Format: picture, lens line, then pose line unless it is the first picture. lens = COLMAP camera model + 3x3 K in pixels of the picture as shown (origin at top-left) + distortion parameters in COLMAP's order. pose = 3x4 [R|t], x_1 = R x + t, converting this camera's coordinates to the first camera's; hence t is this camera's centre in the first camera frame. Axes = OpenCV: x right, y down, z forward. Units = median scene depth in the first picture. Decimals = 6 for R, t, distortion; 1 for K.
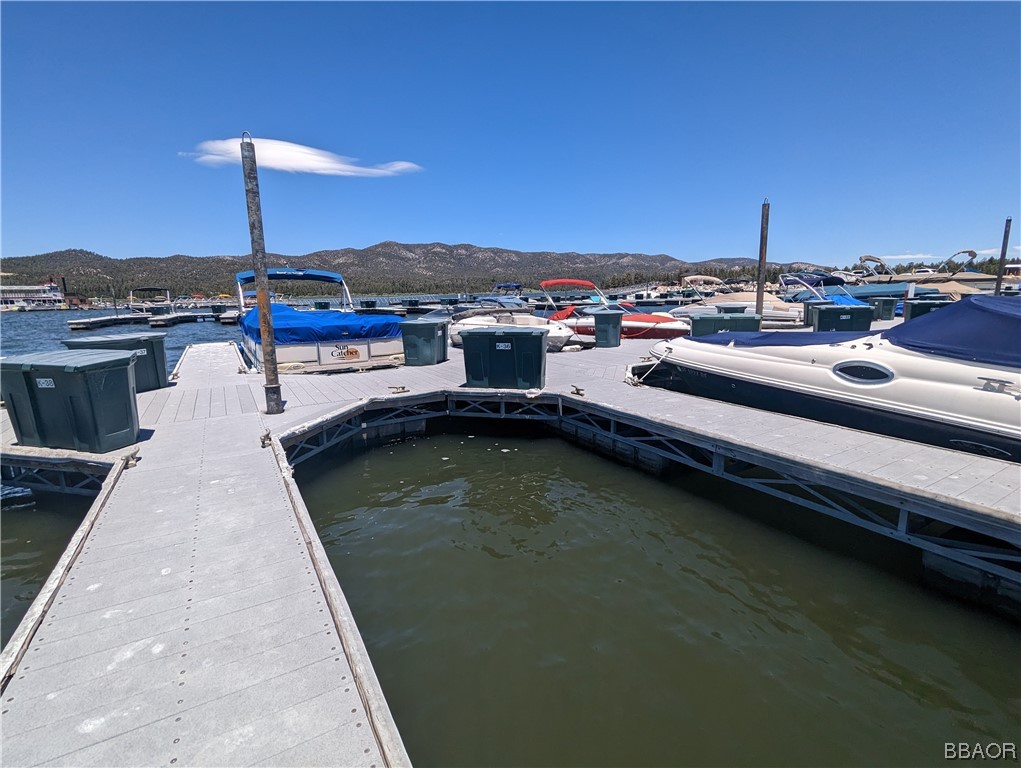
lens RADIAL K [[486.9, 0, 510.5], [0, 486.9, 384.0], [0, 0, 1]] dist [-0.003224, 0.000940]
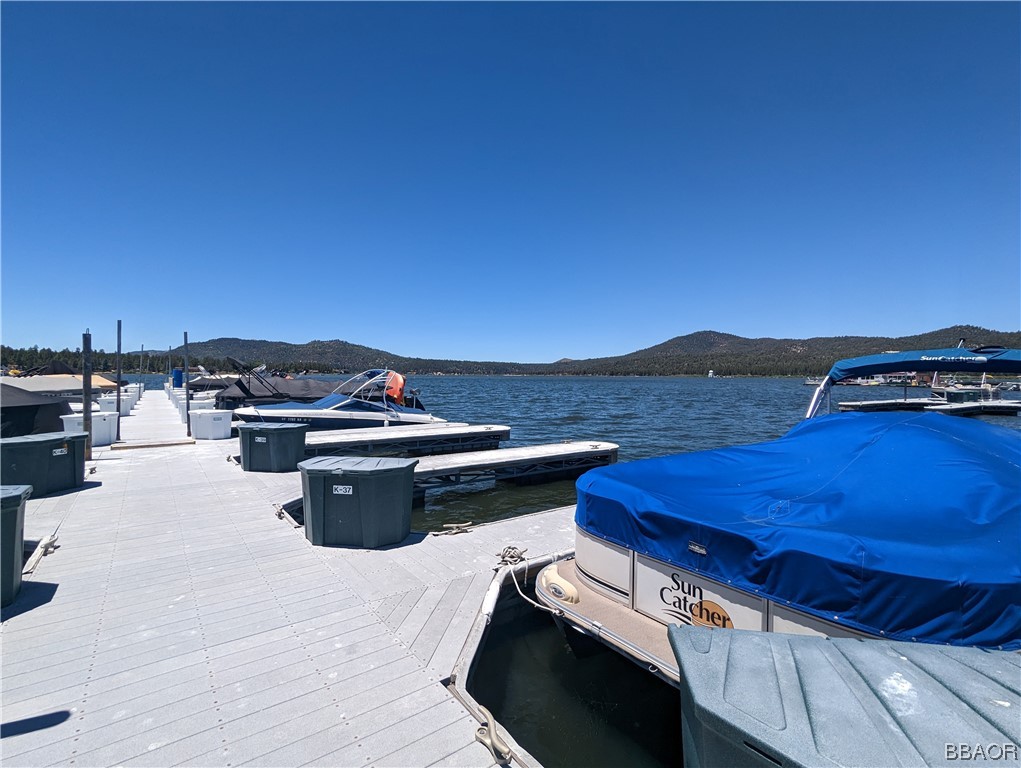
lens RADIAL K [[486.9, 0, 510.5], [0, 486.9, 384.0], [0, 0, 1]] dist [-0.003224, 0.000940]
pose [[0.100124, 0.041105, -0.994126, -0.005390], [-0.191817, 0.981201, 0.021251, -0.050089], [0.976310, 0.188562, 0.106127, 0.203517]]
